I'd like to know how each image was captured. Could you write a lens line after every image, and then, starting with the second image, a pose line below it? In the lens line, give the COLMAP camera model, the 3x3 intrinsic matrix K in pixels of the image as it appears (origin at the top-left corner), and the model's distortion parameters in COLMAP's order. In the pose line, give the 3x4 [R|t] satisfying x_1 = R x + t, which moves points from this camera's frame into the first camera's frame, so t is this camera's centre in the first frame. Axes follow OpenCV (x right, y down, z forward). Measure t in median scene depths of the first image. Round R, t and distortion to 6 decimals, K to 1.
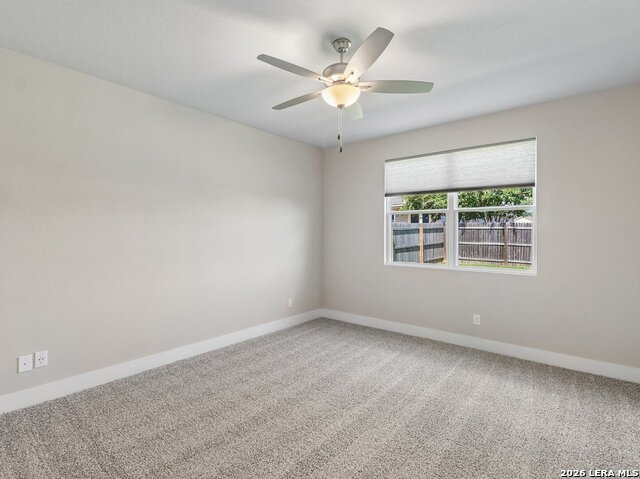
lens RADIAL K [[335.9, 0, 315.3], [0, 335.9, 236.4], [0, 0, 1]] dist [0.032410, -0.017702]
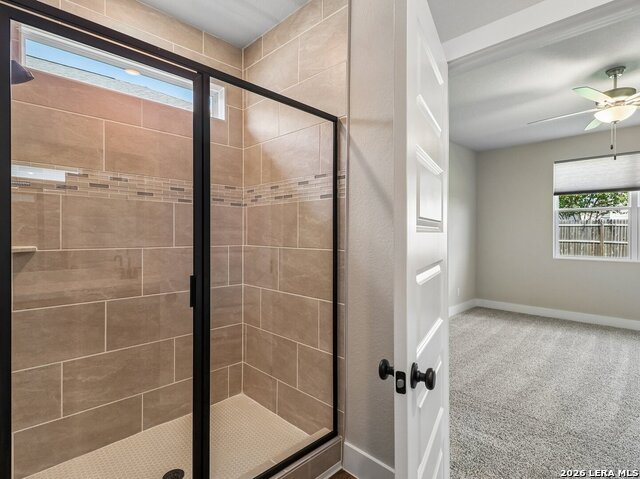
lens RADIAL K [[335.9, 0, 315.3], [0, 335.9, 236.4], [0, 0, 1]] dist [0.032410, -0.017702]
pose [[0.994933, 0.002884, -0.100500, -0.477484], [-0.002315, 0.999981, 0.005775, 0.010832], [0.100515, -0.005513, 0.994920, -0.174990]]
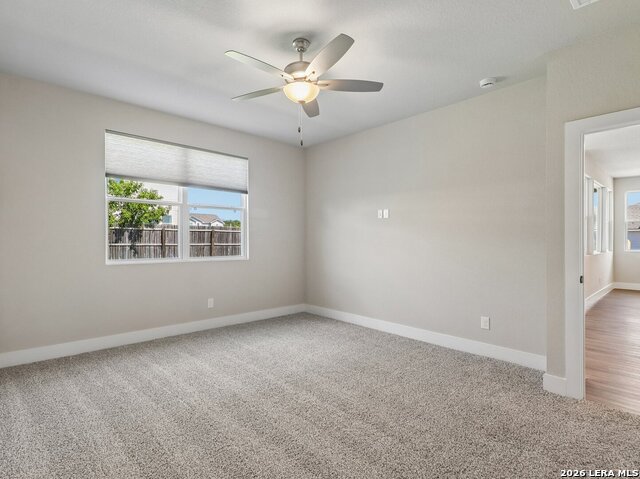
lens RADIAL K [[335.9, 0, 315.3], [0, 335.9, 236.4], [0, 0, 1]] dist [0.032410, -0.017702]
pose [[0.130223, 0.004970, 0.991472, -0.538311], [-0.001566, 0.999987, -0.004807, 0.024324], [-0.991483, -0.000927, 0.130229, 0.452322]]
